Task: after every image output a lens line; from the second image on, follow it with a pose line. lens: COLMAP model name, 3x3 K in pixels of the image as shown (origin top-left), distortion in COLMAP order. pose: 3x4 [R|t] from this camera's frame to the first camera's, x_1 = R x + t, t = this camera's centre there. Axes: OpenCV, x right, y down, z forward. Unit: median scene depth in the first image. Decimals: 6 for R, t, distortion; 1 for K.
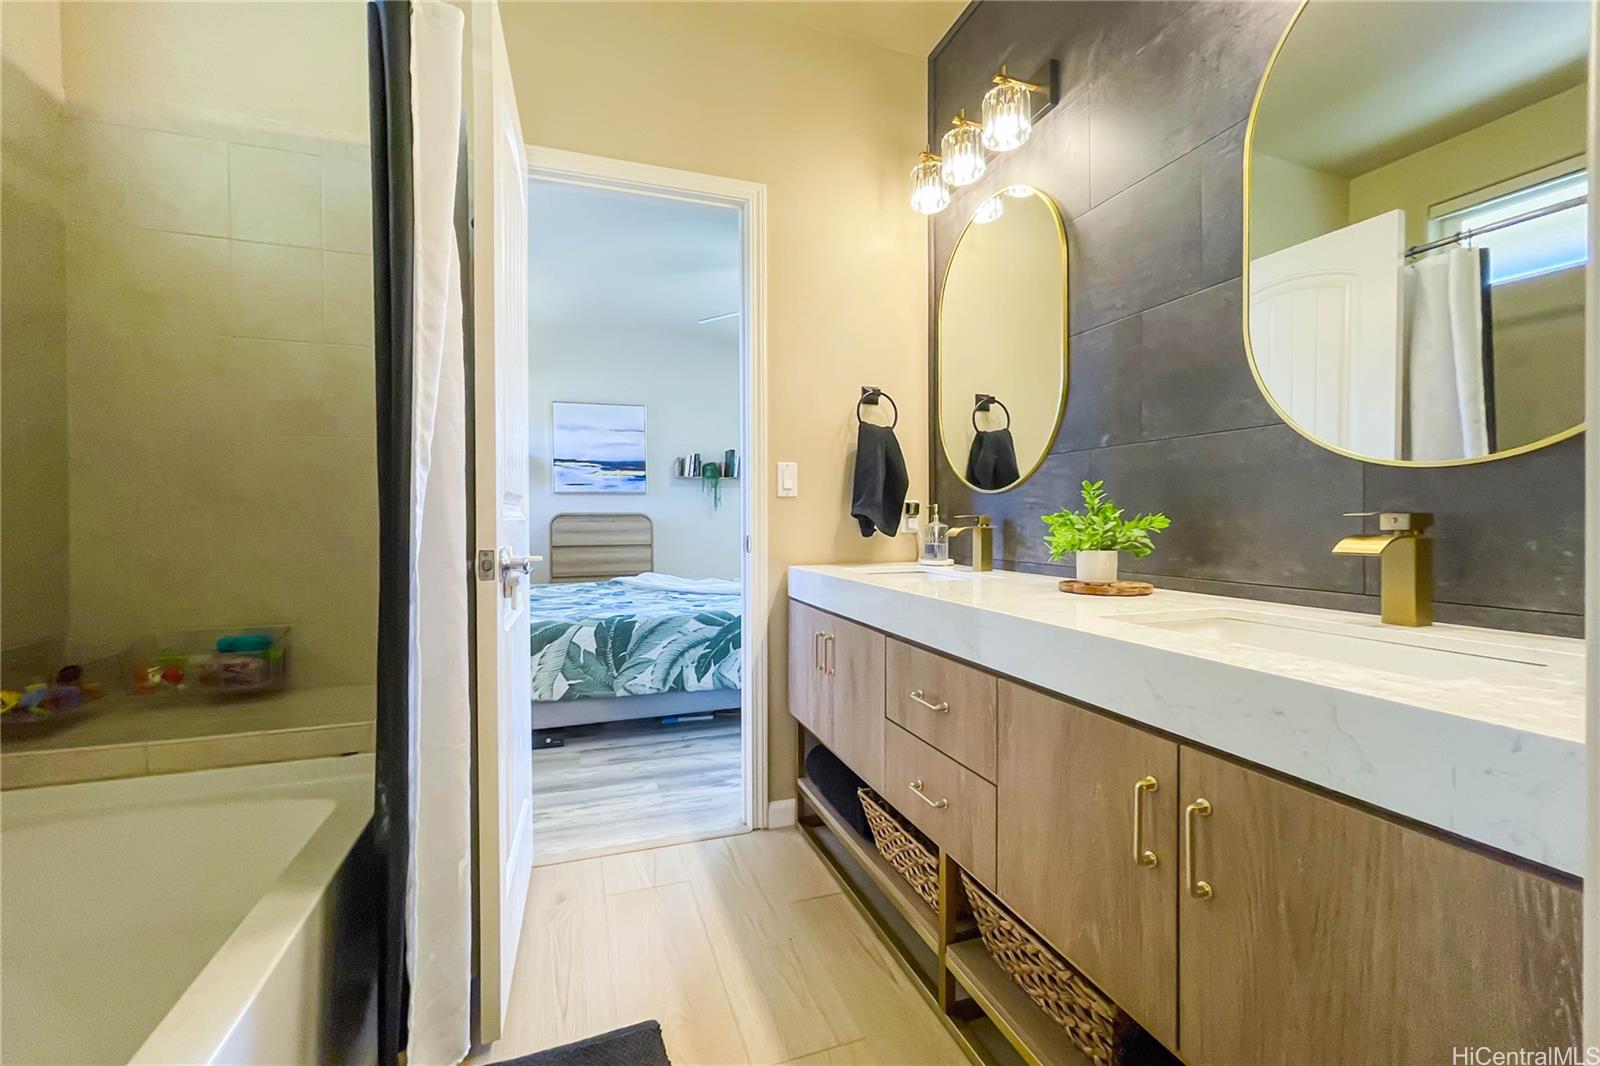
lens RADIAL K [[659.0, 0, 799.9], [0, 659.0, 526.8], [0, 0, 1]] dist [-0.003339, 0.000864]
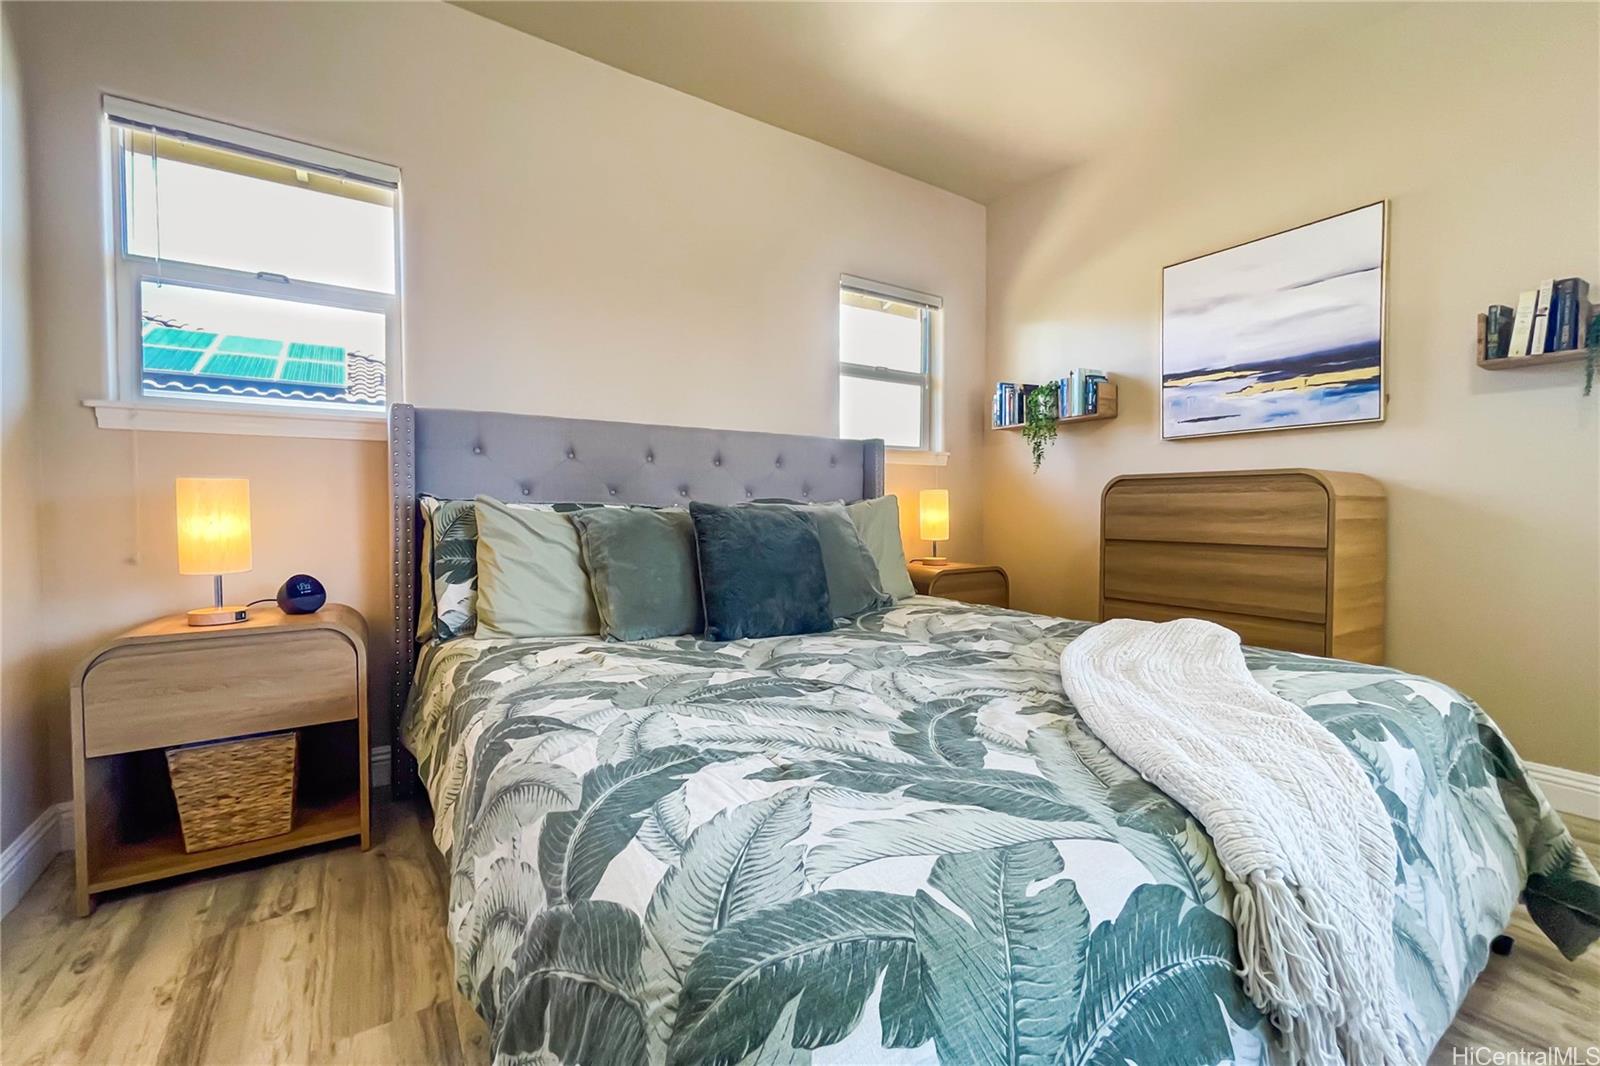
lens RADIAL K [[659.0, 0, 795.8], [0, 659.0, 526.7], [0, 0, 1]] dist [-0.003339, 0.000864]
pose [[0.243834, 0.033389, -0.969242, 0.070844], [-0.009455, 0.999442, 0.032050, 0.003744], [0.969771, 0.001349, 0.244014, 0.565577]]
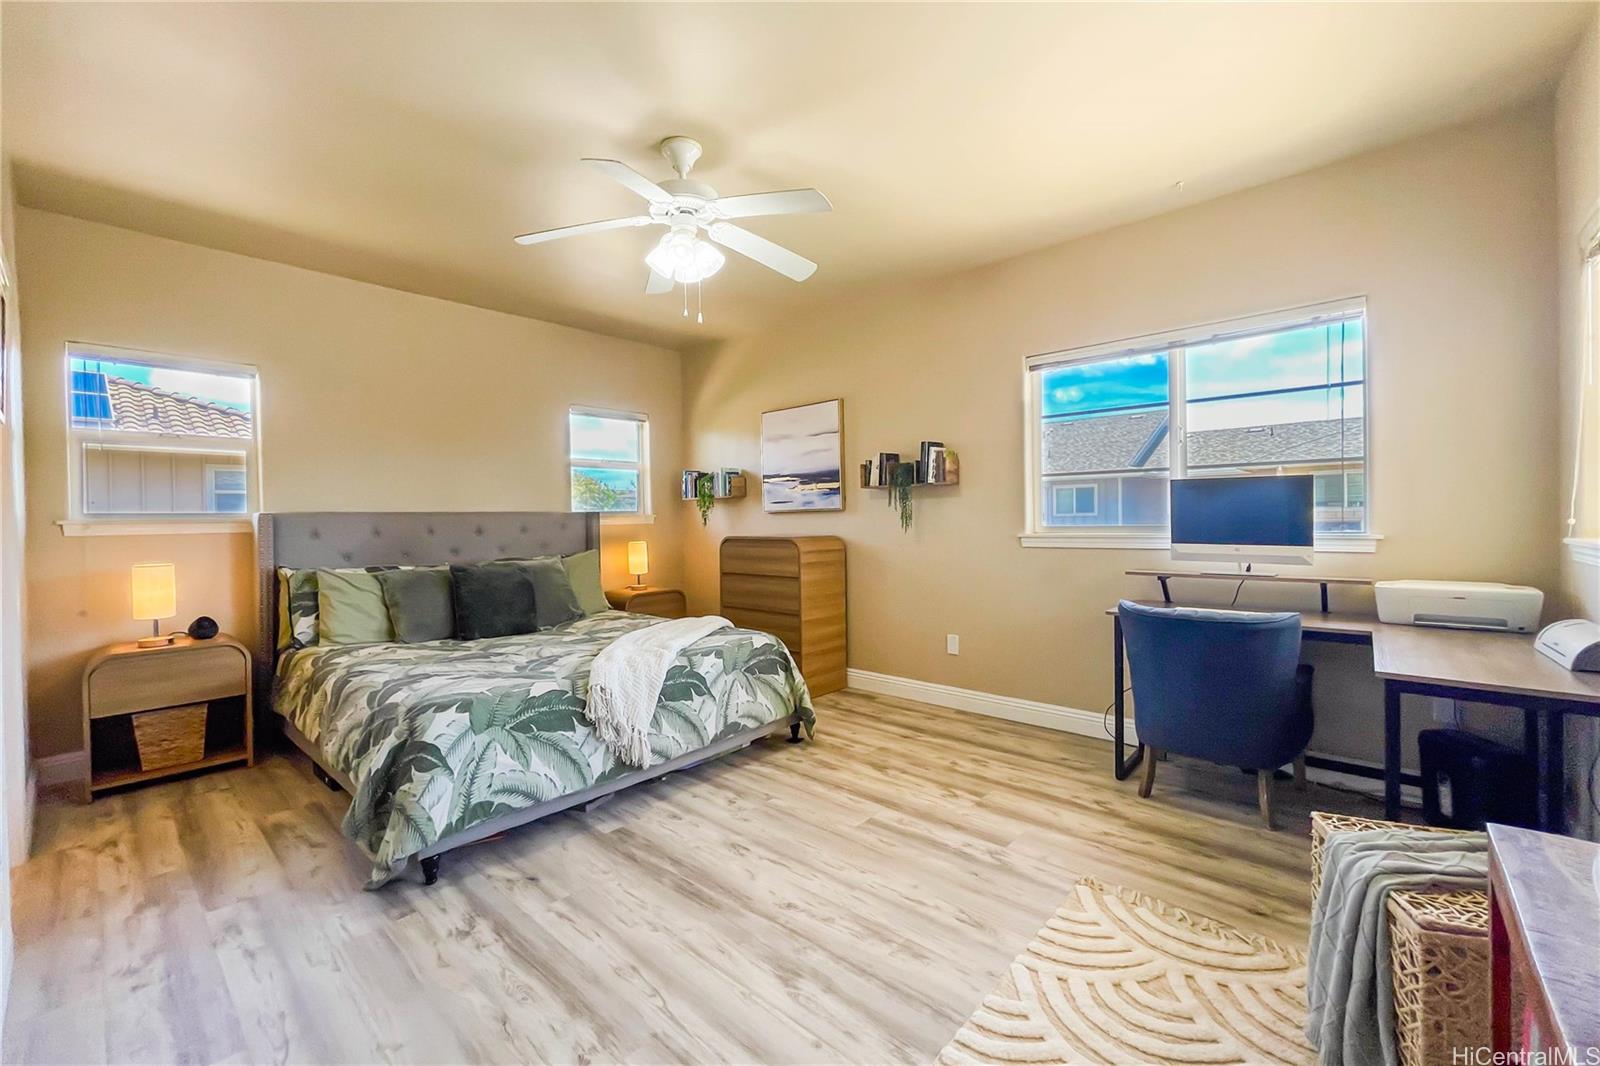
lens RADIAL K [[659.0, 0, 803.1], [0, 659.0, 523.7], [0, 0, 1]] dist [-0.003339, 0.000864]
pose [[0.473760, 0.005168, -0.880639, 0.444483], [0.005155, 0.999949, 0.008642, -0.042317], [0.880639, -0.008634, 0.473709, 0.595838]]
